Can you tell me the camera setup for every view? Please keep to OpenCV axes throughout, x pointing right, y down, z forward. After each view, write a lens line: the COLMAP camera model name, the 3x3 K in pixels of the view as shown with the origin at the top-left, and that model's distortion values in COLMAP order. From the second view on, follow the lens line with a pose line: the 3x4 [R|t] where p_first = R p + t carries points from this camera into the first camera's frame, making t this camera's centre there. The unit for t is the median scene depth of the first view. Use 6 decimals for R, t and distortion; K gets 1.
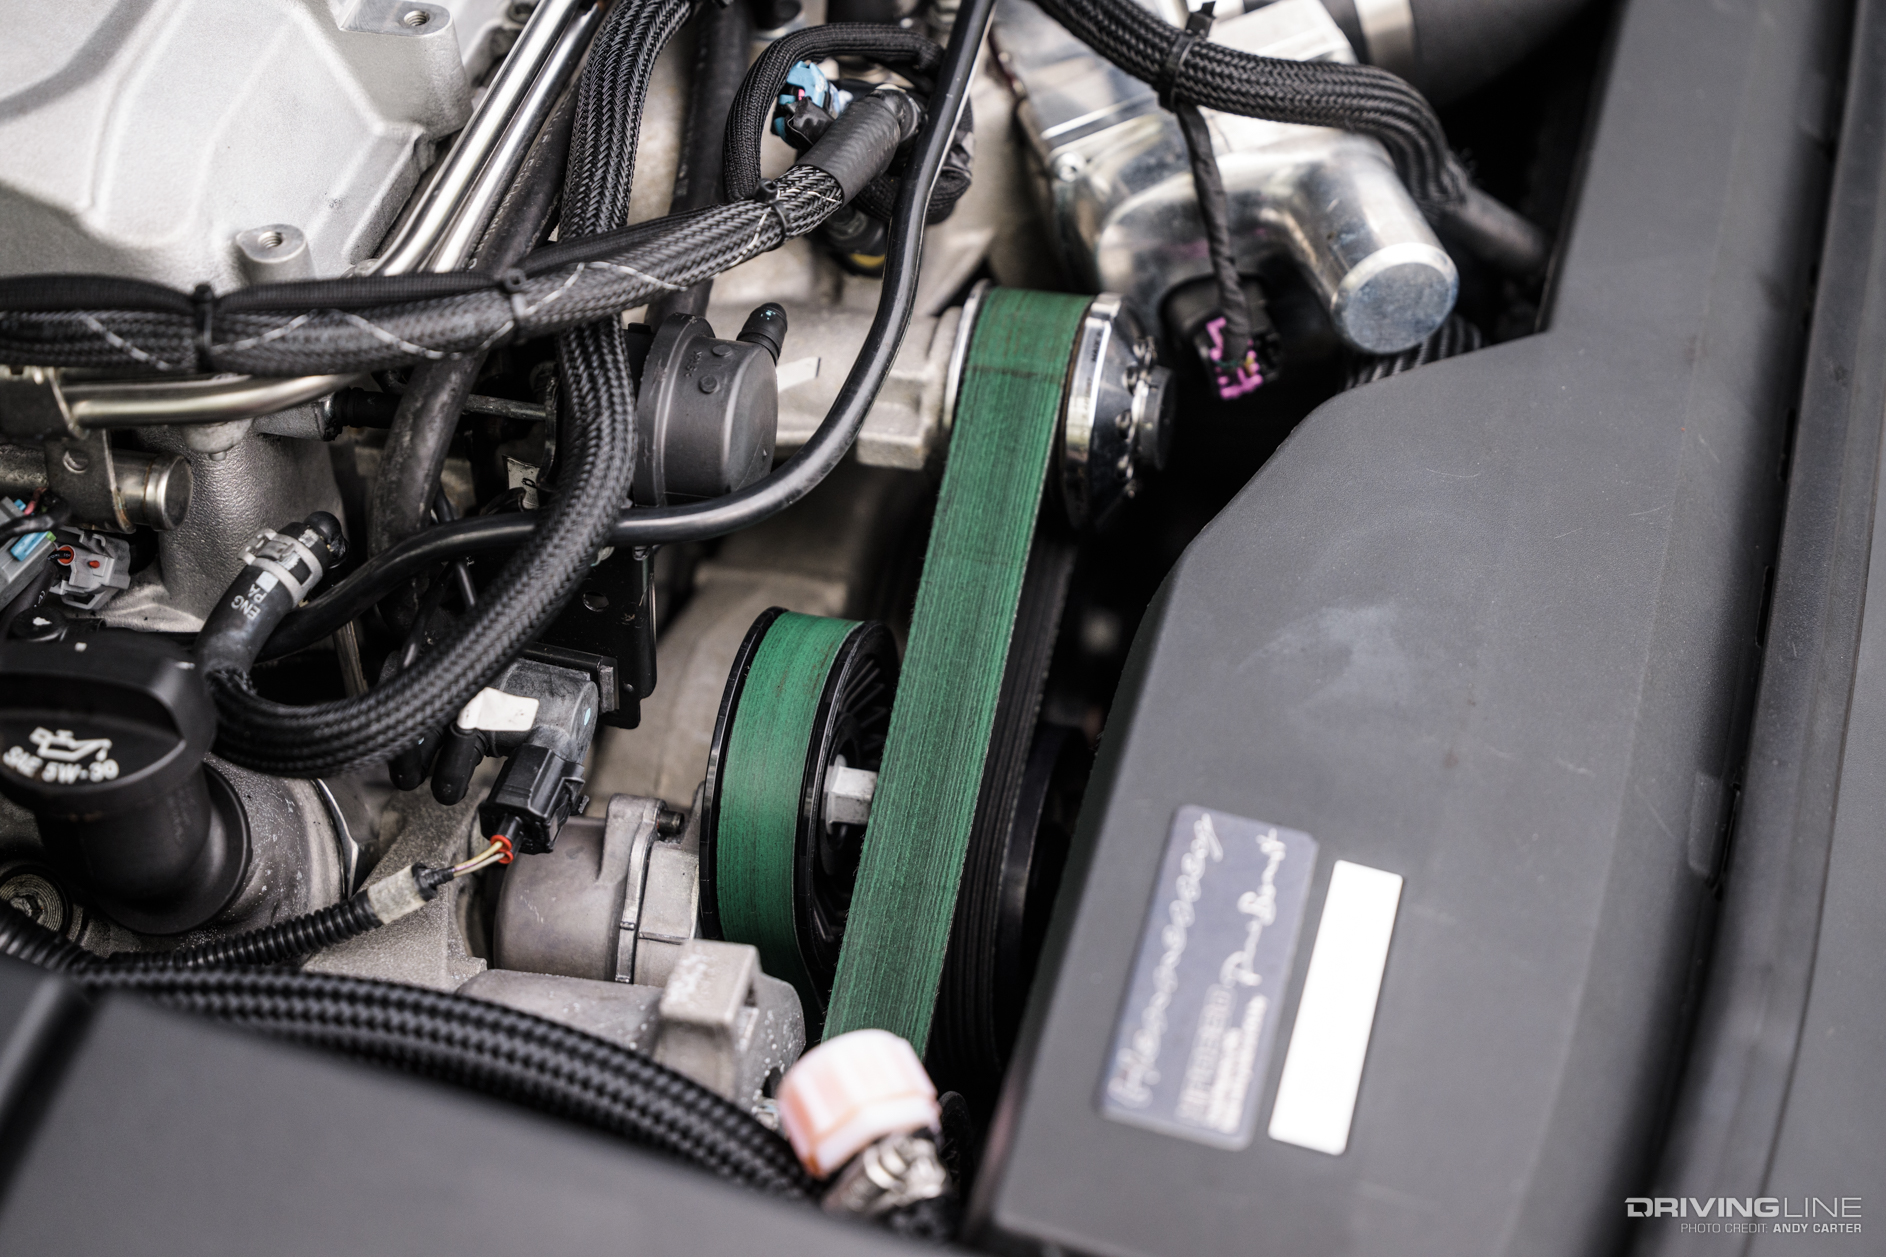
lens RADIAL K [[4087.5, 0, 945.6], [0, 4087.5, 626.6], [0, 0, 1]] dist [-0.003149, 0.000000]
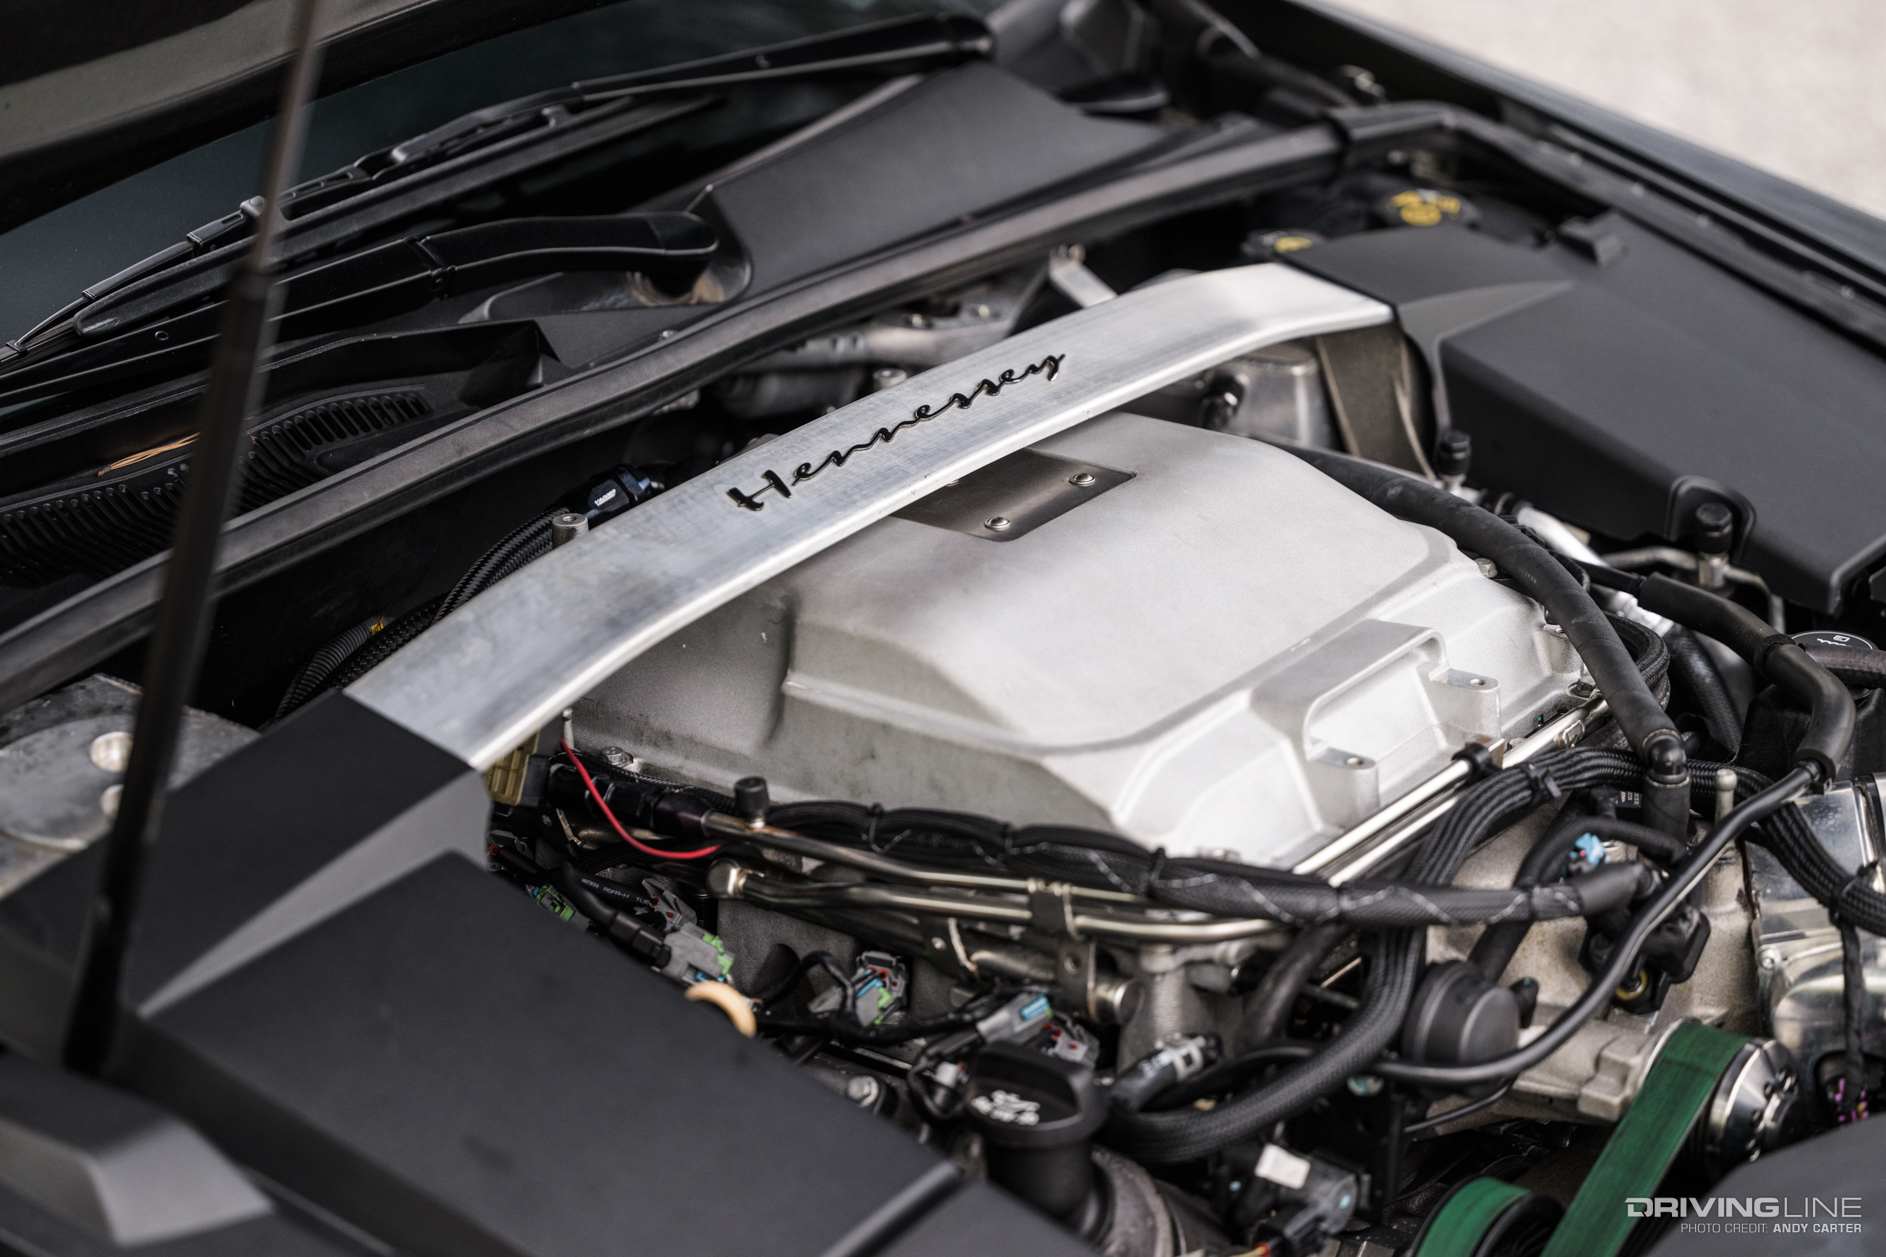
lens RADIAL K [[4087.5, 0, 942.1], [0, 4087.5, 628.8], [0, 0, 1]] dist [-0.003149, 0.000000]
pose [[0.919723, 0.169416, -0.354129, 0.275373], [-0.271921, 0.925562, -0.263428, 0.264167], [0.283139, 0.338576, 0.897329, -0.480941]]
